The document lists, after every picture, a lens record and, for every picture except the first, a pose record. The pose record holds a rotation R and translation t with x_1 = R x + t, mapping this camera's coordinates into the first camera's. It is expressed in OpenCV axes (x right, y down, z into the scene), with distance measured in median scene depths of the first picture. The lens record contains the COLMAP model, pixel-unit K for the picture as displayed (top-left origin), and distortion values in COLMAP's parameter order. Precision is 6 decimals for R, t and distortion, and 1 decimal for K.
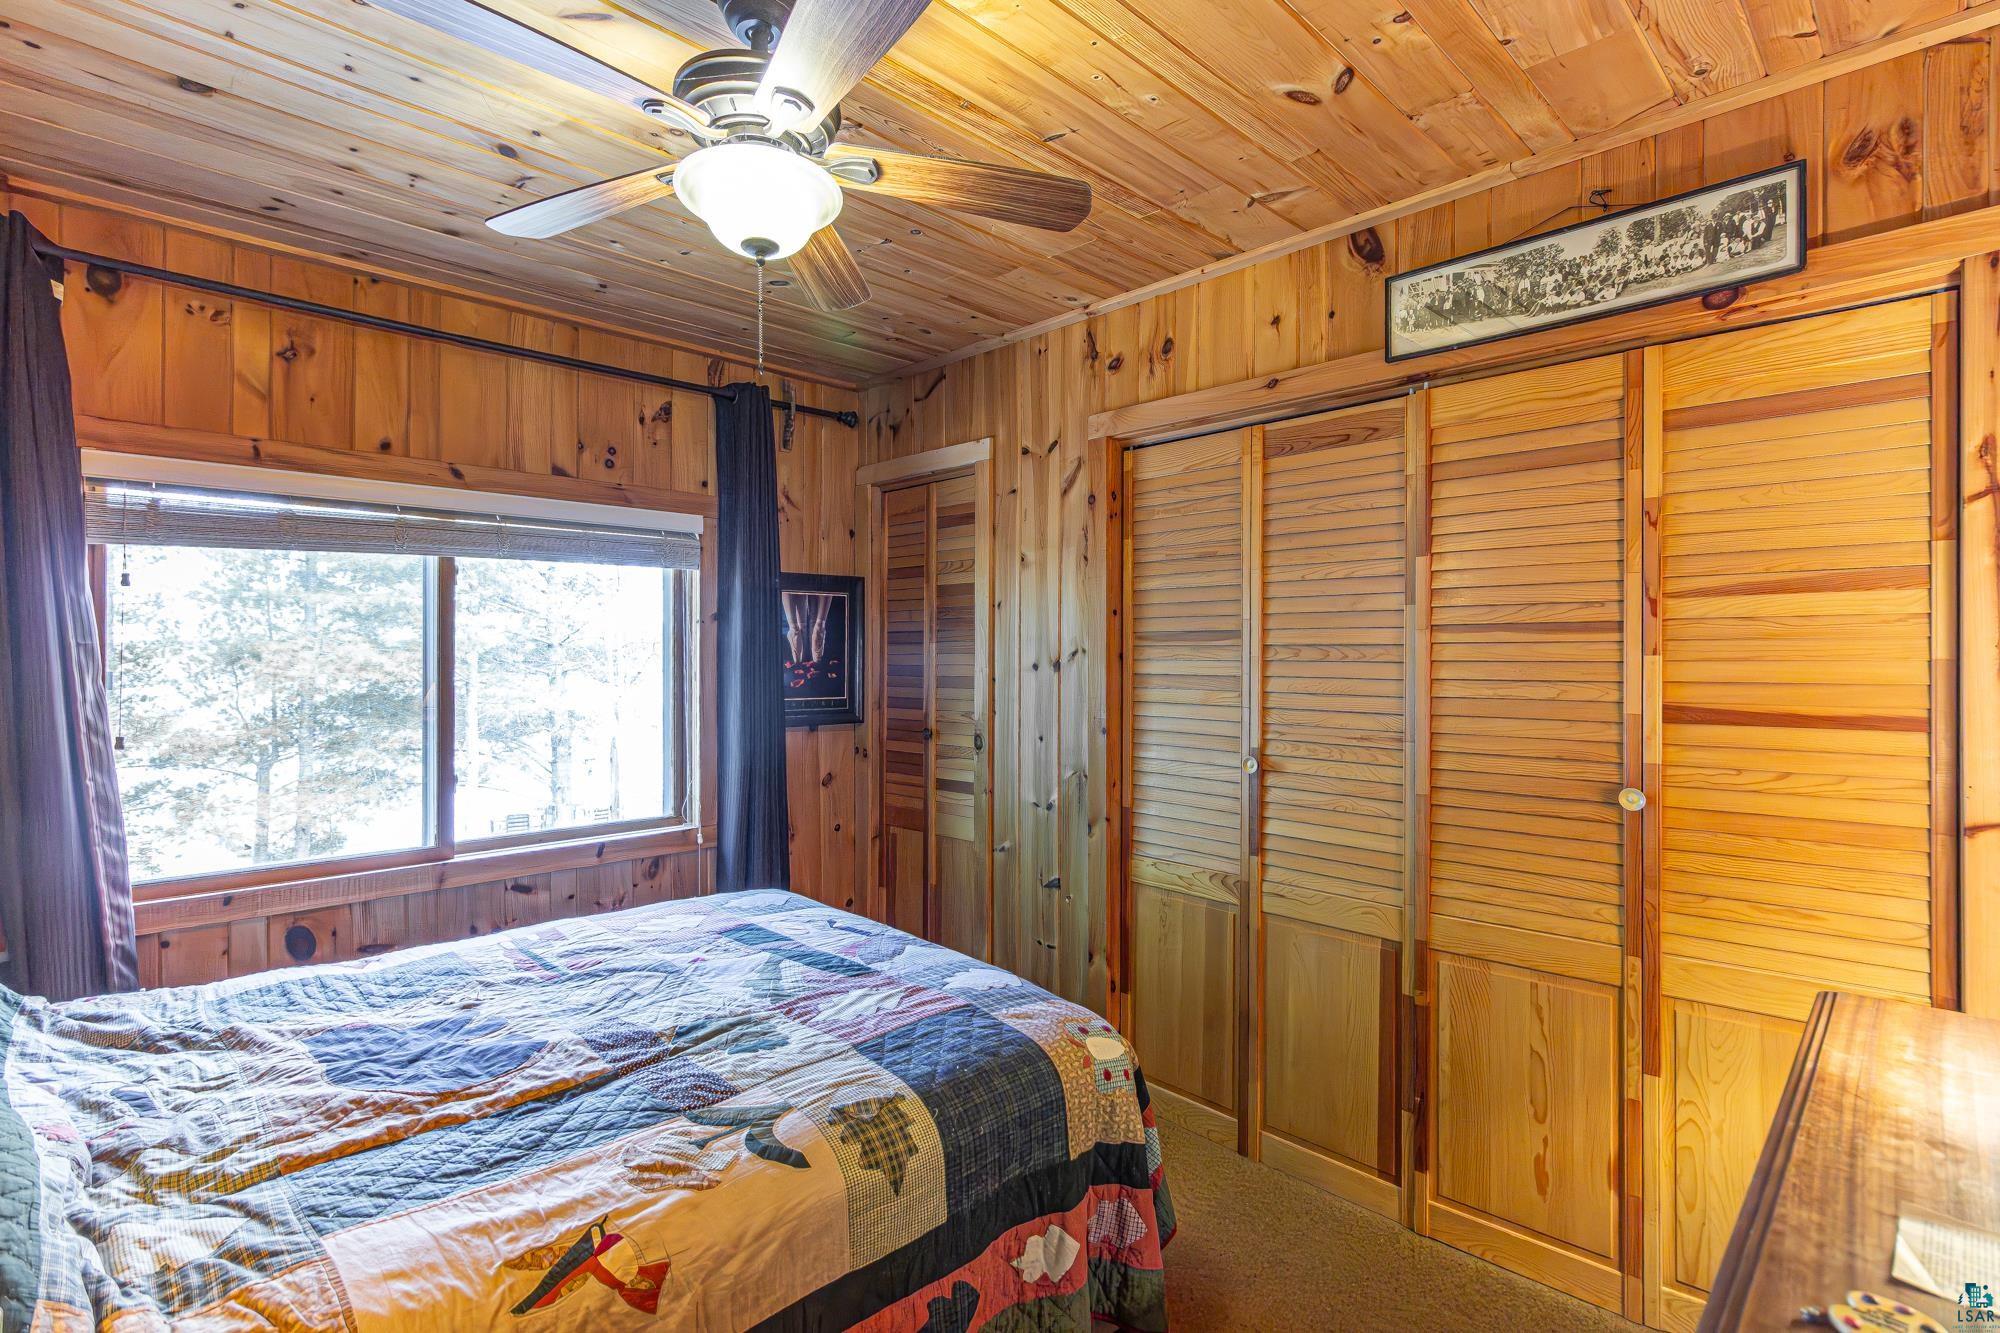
lens RADIAL K [[956.1, 0, 1035.1], [0, 956.1, 665.7], [0, 0, 1]] dist [0.015856, -0.000202]
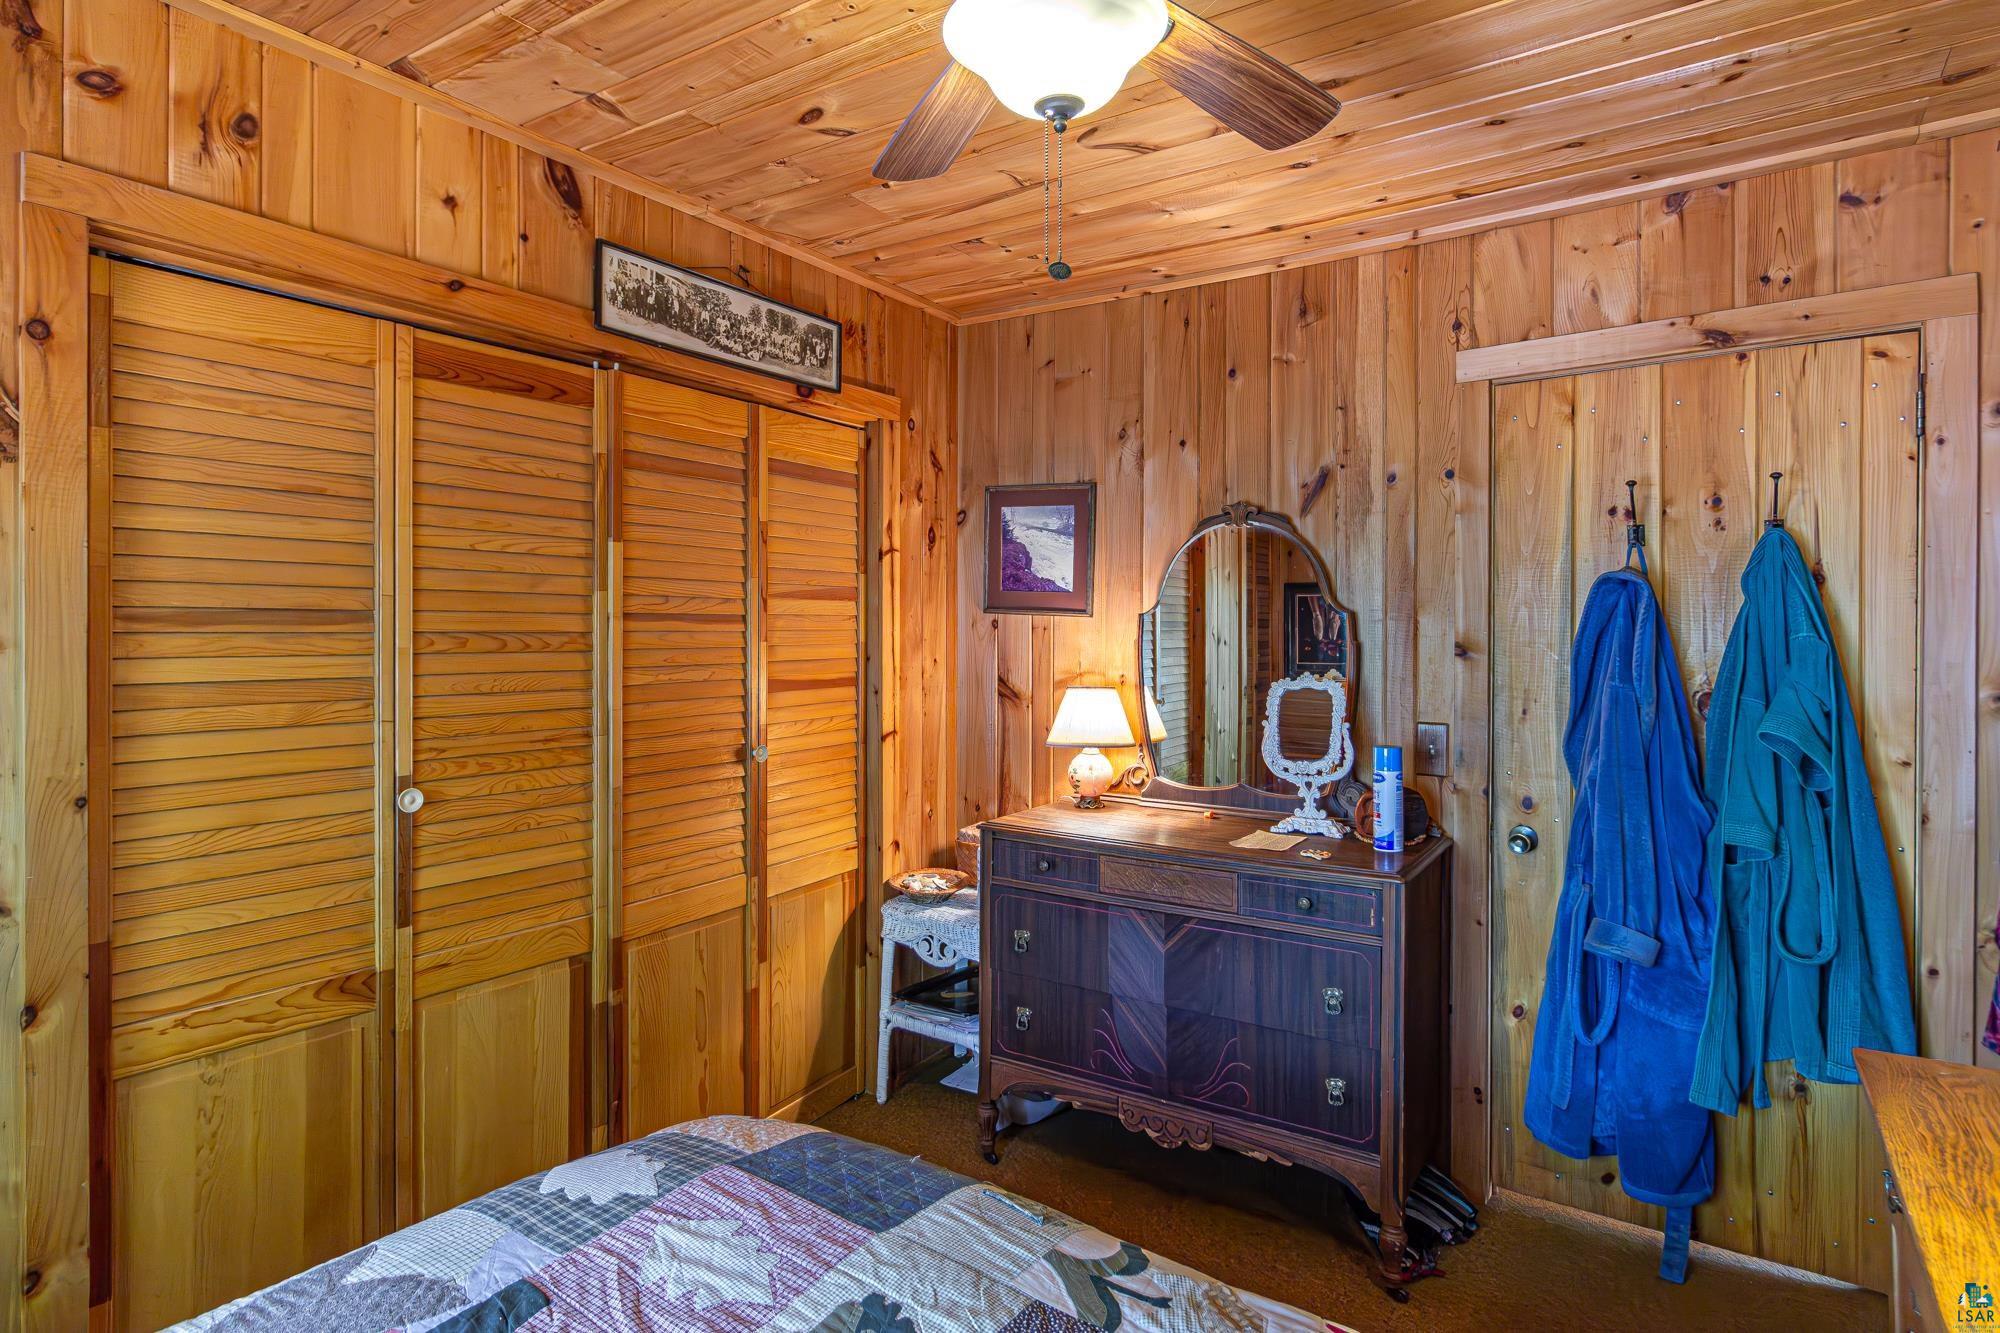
lens RADIAL K [[1101.6, 0, 999.7], [0, 1101.6, 628.6], [0, 0, 1]] dist [0.003257, -0.000338]
pose [[-0.183051, -0.006844, 0.983080, -0.822093], [0.000947, 0.999974, 0.007138, -0.036605], [-0.983103, 0.002237, -0.183039, 0.887315]]
